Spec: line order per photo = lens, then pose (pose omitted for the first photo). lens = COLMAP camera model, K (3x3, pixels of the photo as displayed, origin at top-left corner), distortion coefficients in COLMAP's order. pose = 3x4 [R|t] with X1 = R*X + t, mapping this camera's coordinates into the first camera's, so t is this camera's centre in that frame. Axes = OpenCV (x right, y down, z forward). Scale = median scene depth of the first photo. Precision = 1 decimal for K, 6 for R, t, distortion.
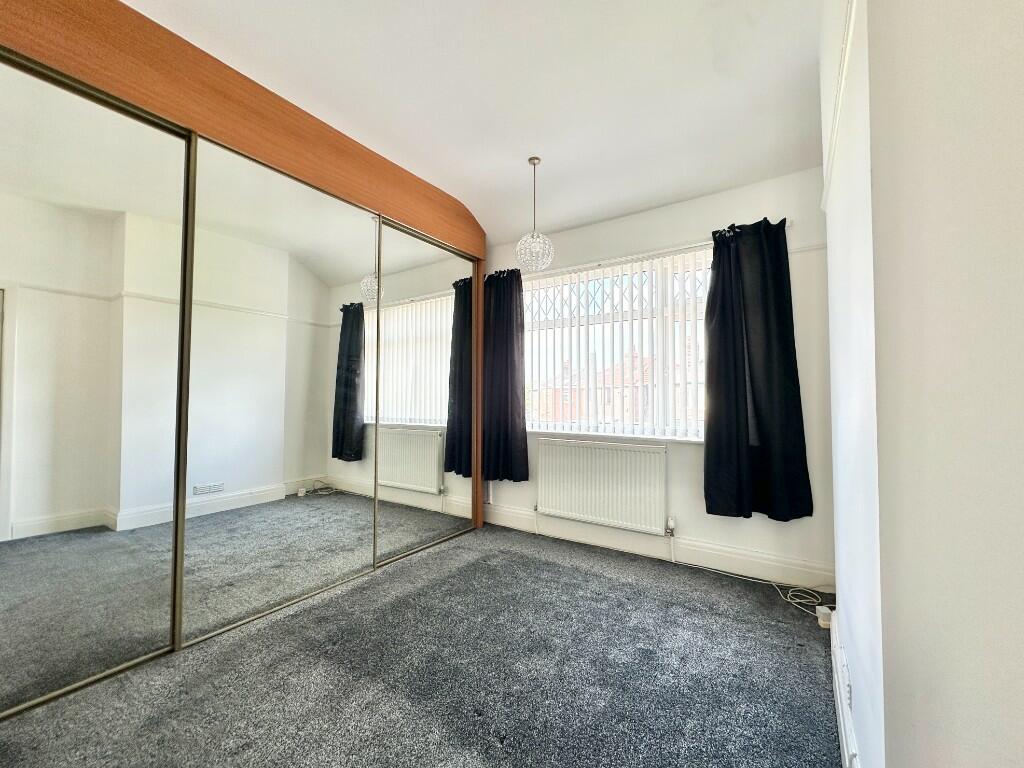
lens RADIAL K [[424.2, 0, 512.4], [0, 424.2, 385.5], [0, 0, 1]] dist [-0.001977, -0.000040]
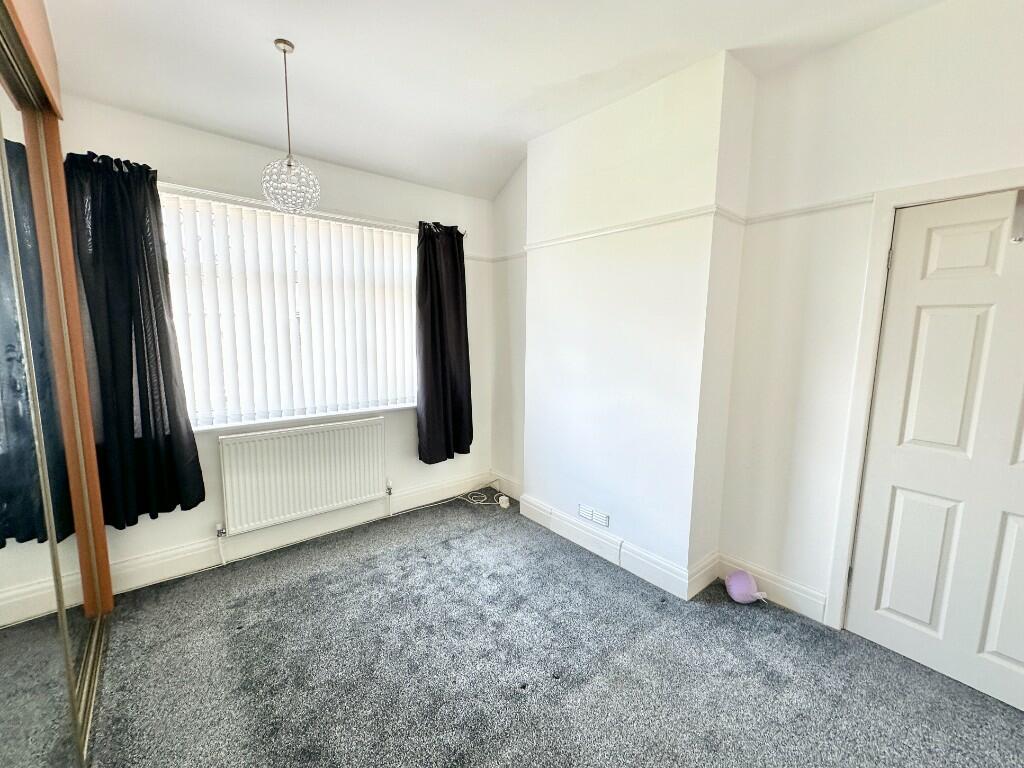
lens RADIAL K [[424.2, 0, 512.4], [0, 424.2, 385.5], [0, 0, 1]] dist [-0.001977, -0.000040]
pose [[0.271400, -0.120639, 0.954876, -0.568701], [-0.038352, 0.989970, 0.135974, -0.091657], [-0.961702, -0.073525, 0.264051, 0.424073]]
